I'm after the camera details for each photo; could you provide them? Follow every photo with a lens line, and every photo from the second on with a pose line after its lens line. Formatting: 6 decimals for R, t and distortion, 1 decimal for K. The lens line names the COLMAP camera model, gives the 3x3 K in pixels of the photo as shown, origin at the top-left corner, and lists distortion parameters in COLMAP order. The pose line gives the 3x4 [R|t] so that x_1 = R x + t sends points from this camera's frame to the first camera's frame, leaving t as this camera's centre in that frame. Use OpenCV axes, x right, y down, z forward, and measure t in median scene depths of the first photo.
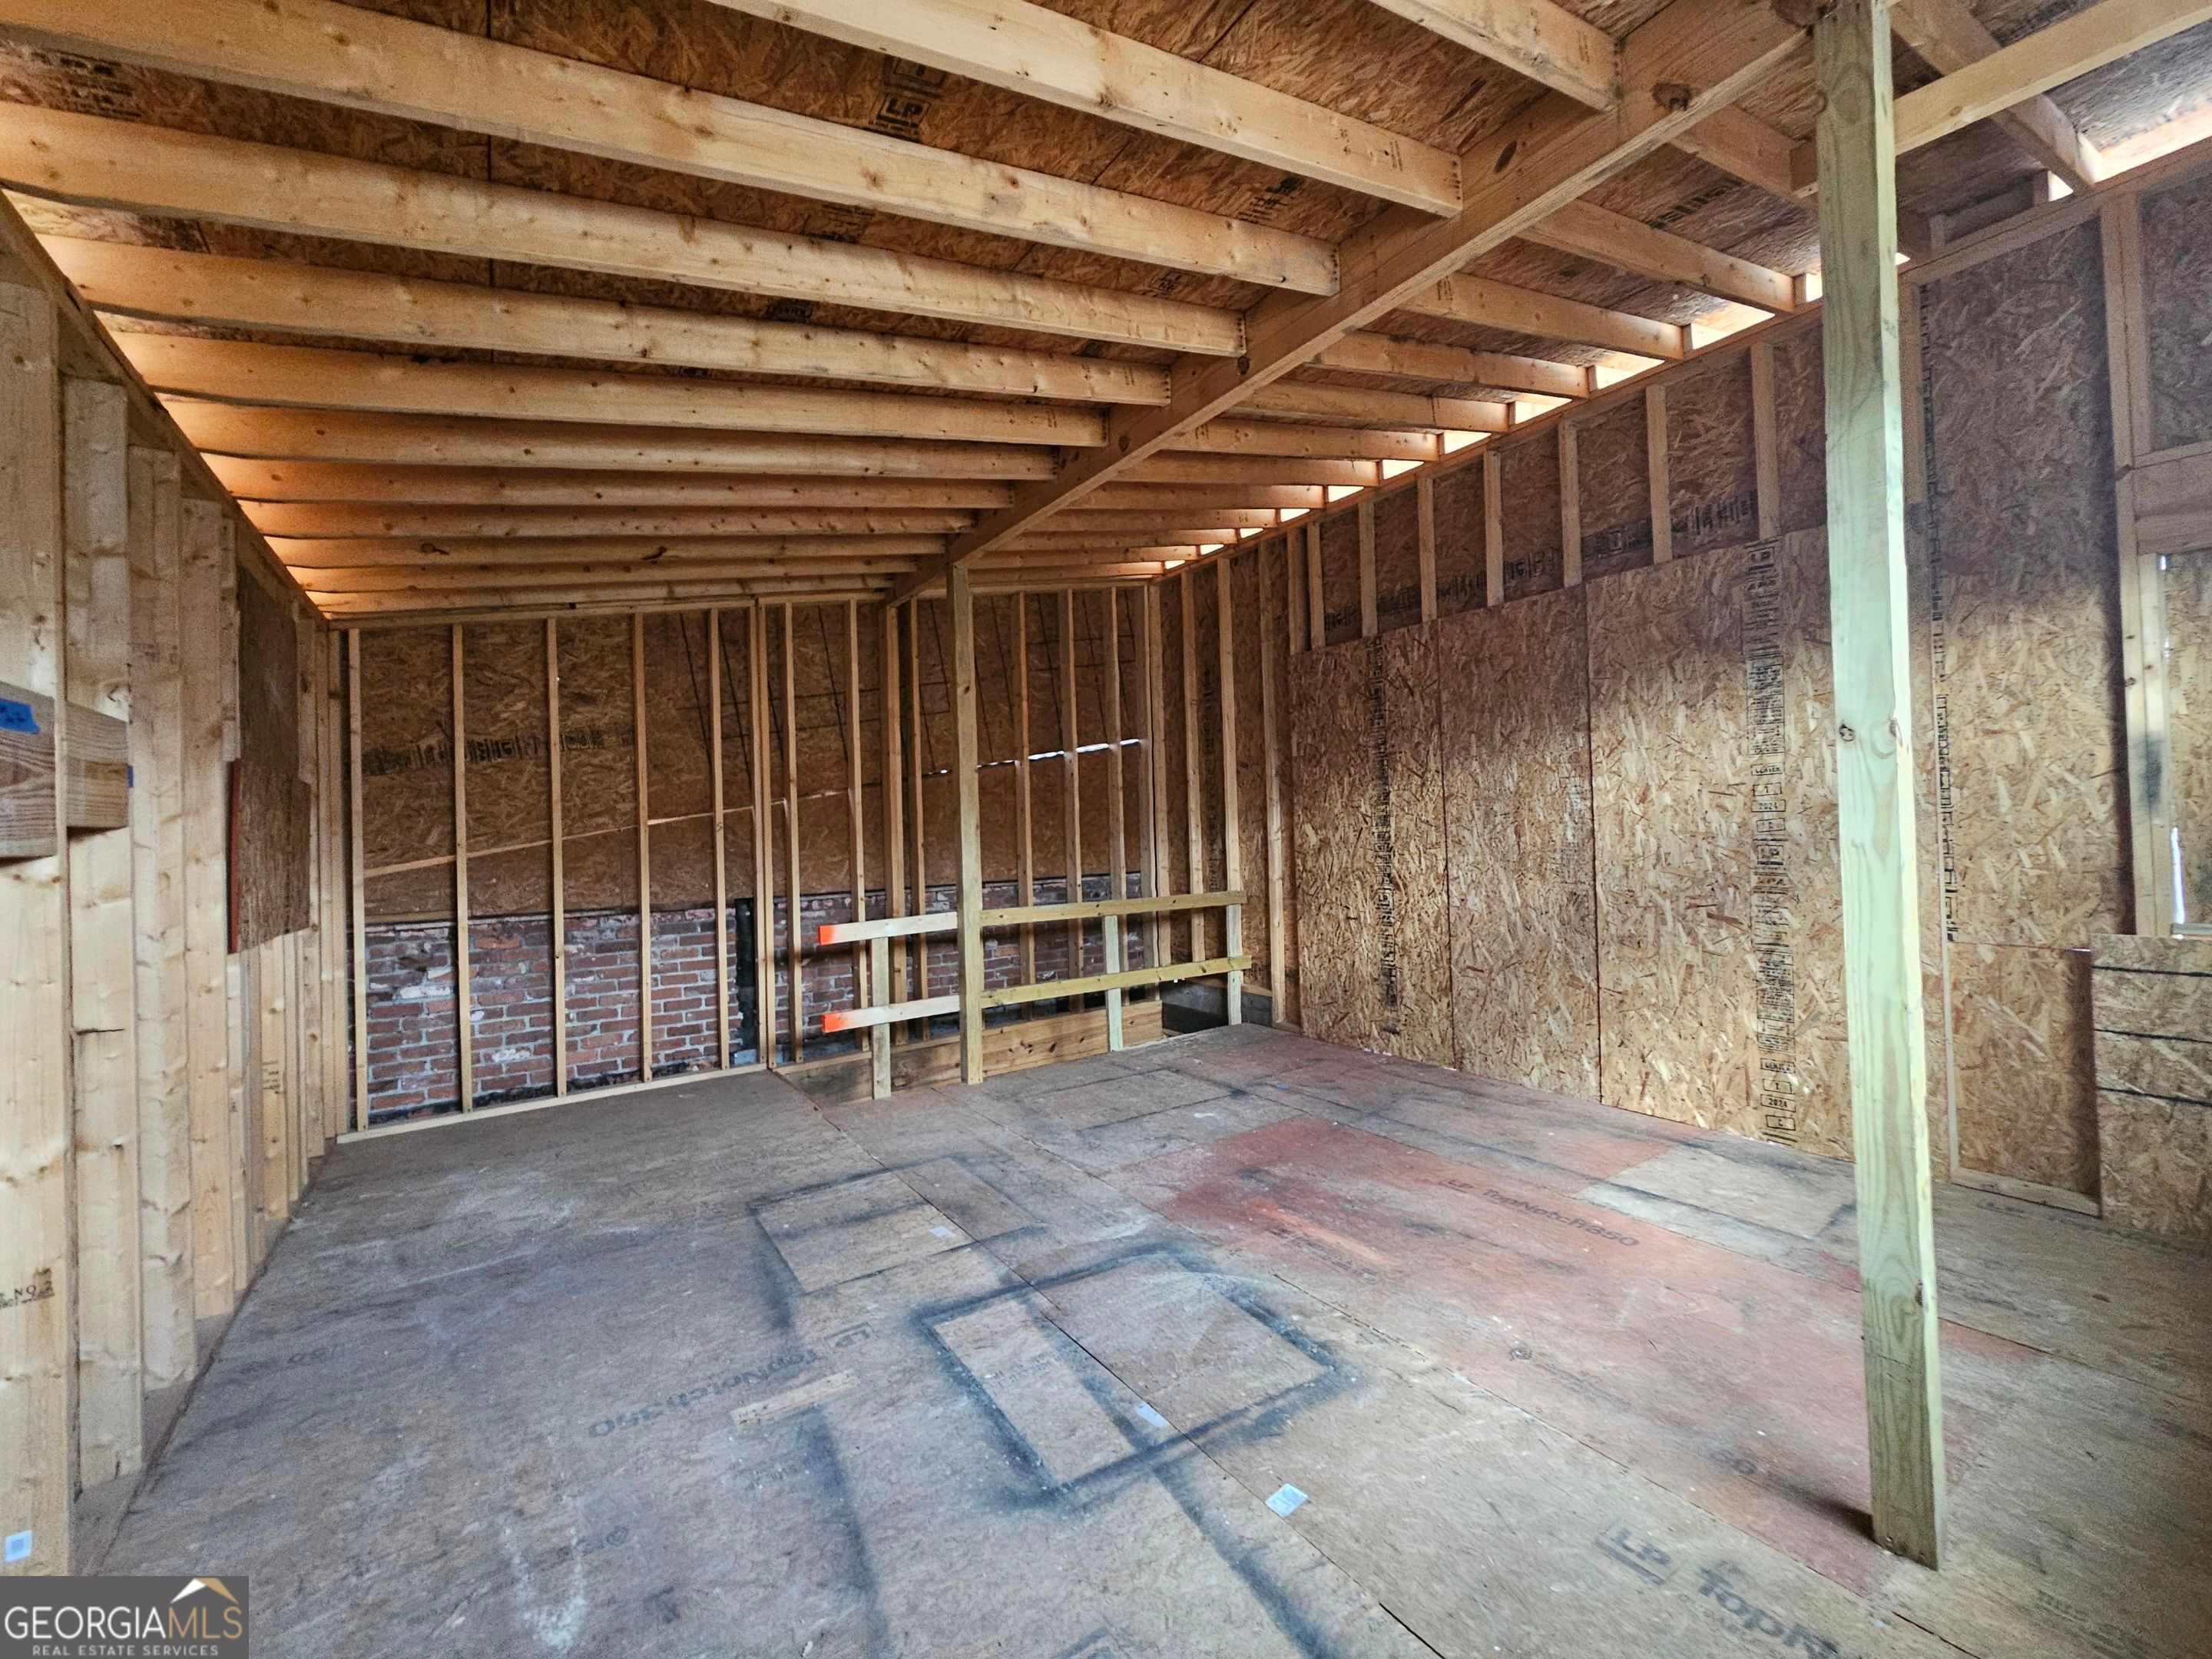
lens RADIAL K [[910.9, 0, 1102.8], [0, 910.9, 815.4], [0, 0, 1]] dist [0.000883, 0.000087]
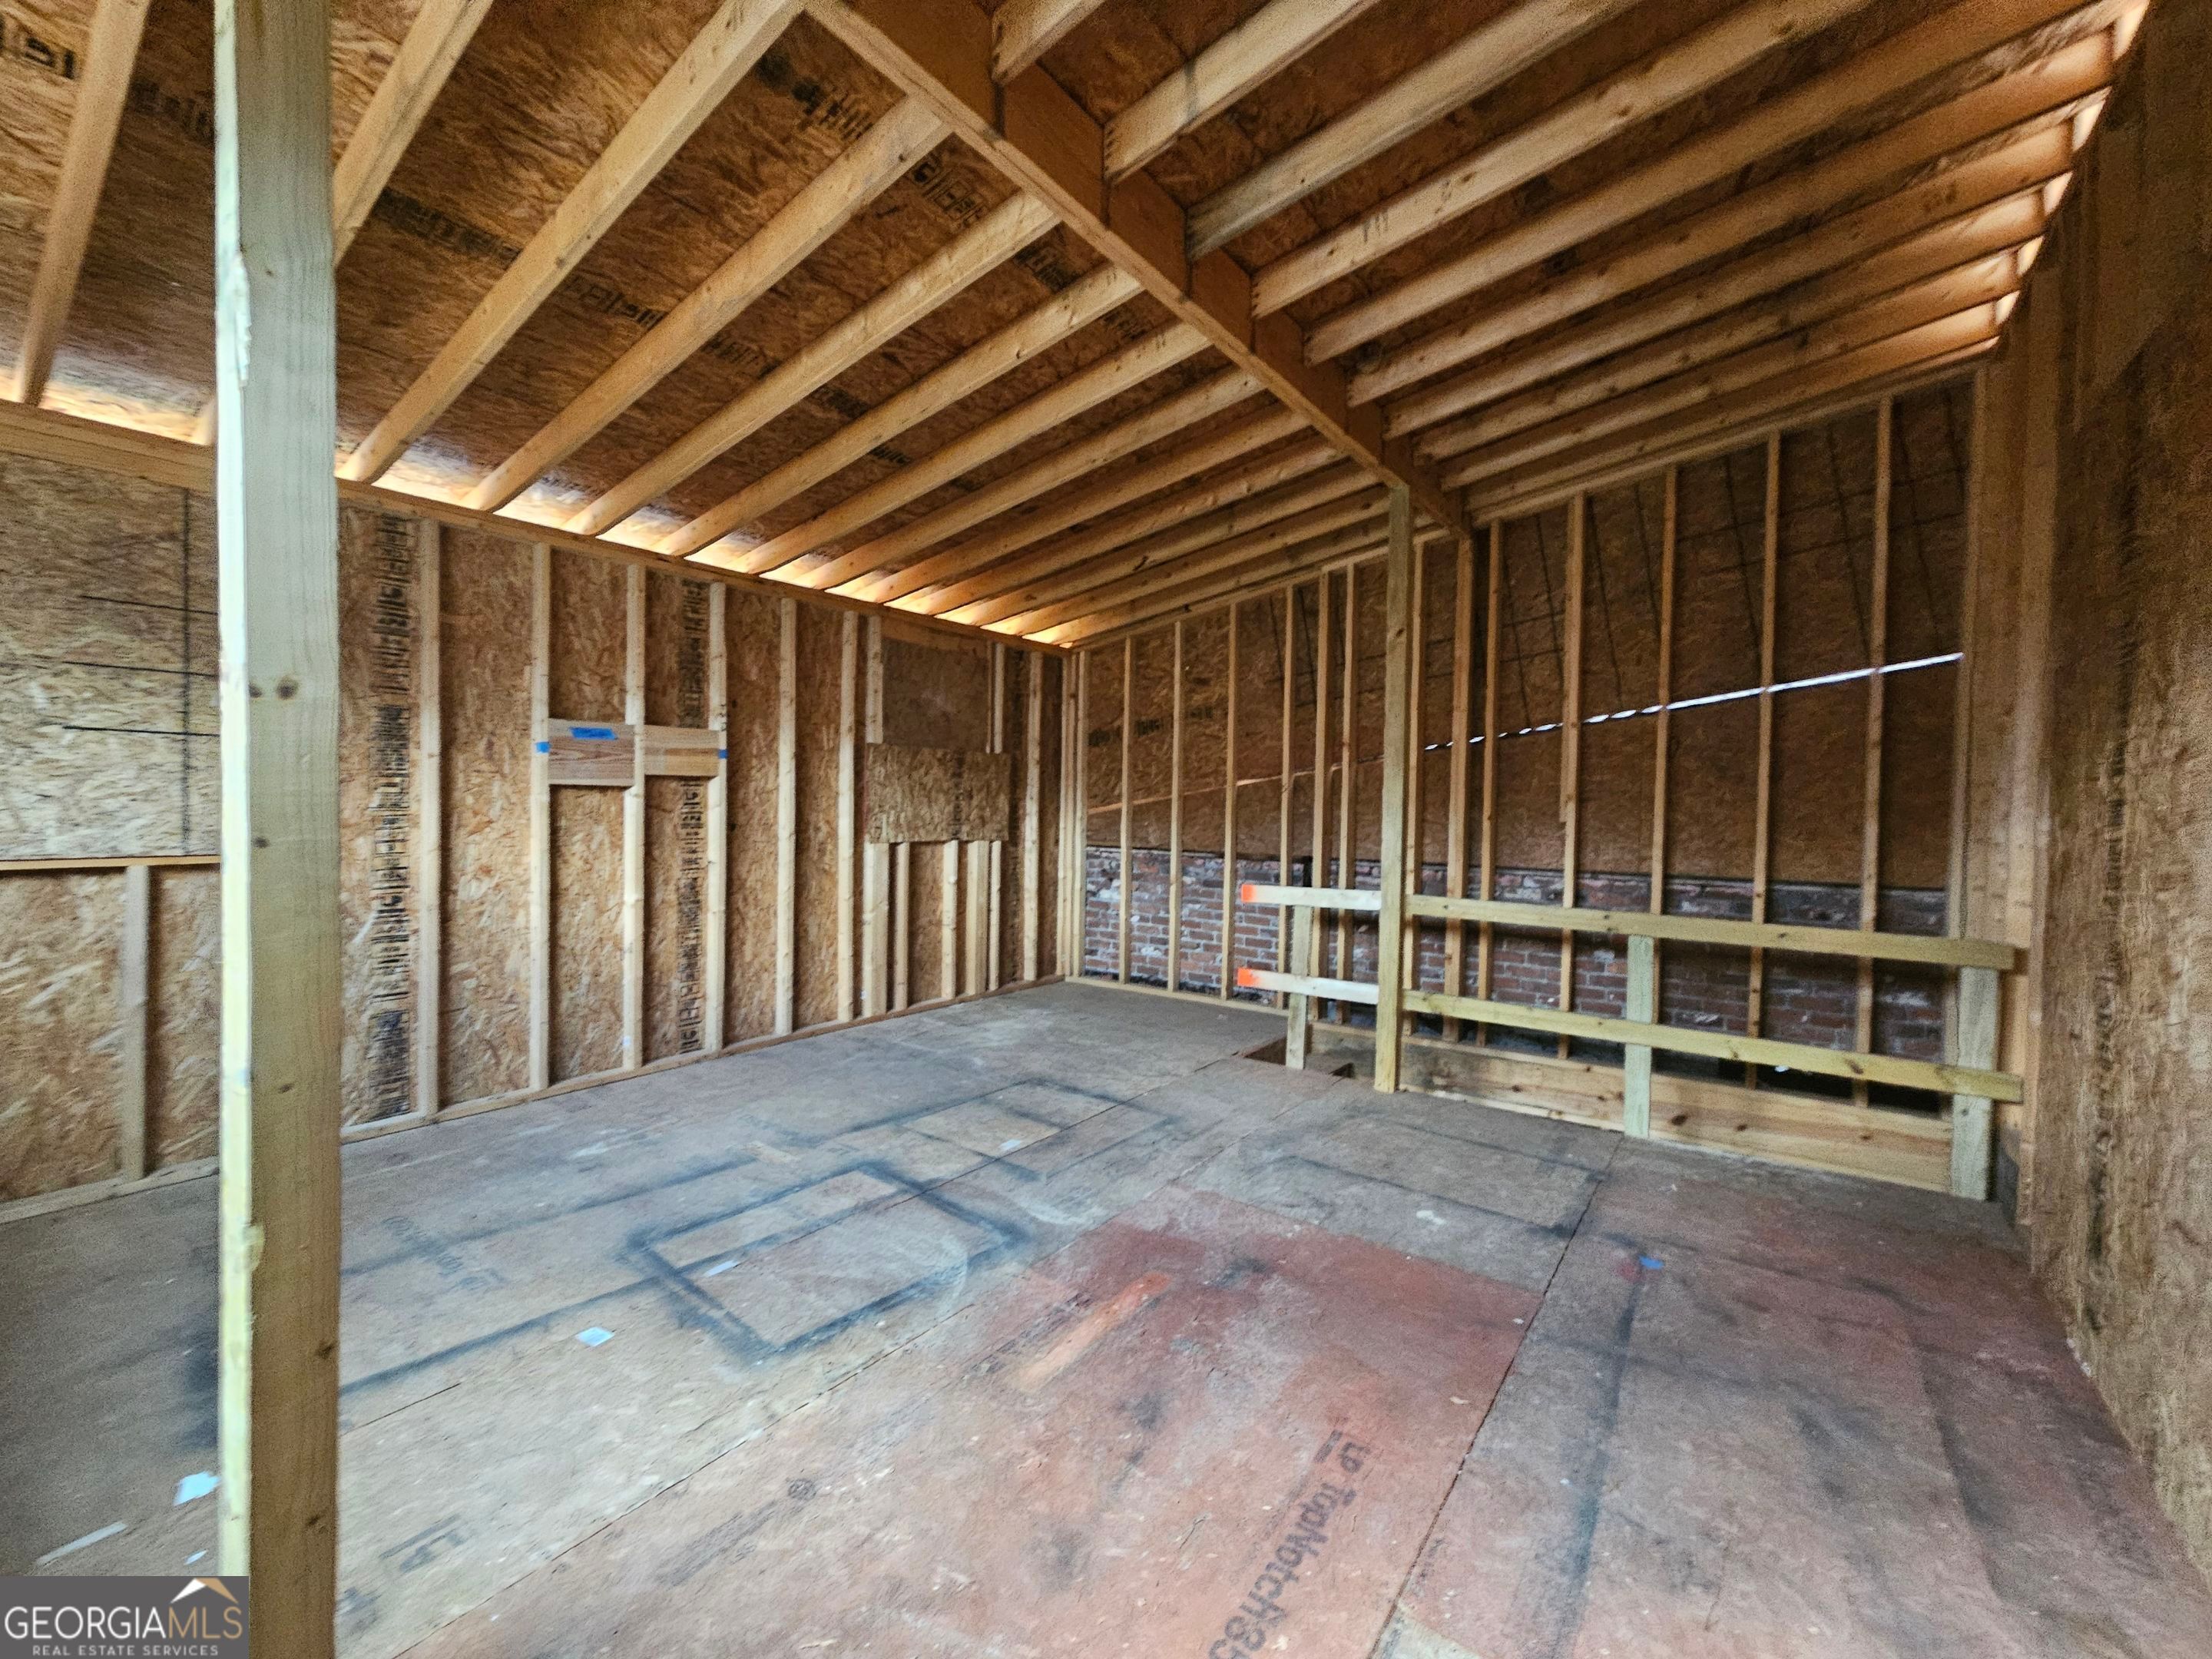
lens RADIAL K [[910.9, 0, 1102.8], [0, 910.9, 815.4], [0, 0, 1]] dist [0.000883, 0.000087]
pose [[0.337840, 0.053237, -0.939697, 0.762894], [-0.016646, 0.998581, 0.050588, -0.009824], [0.941056, -0.001448, 0.338247, 0.607960]]
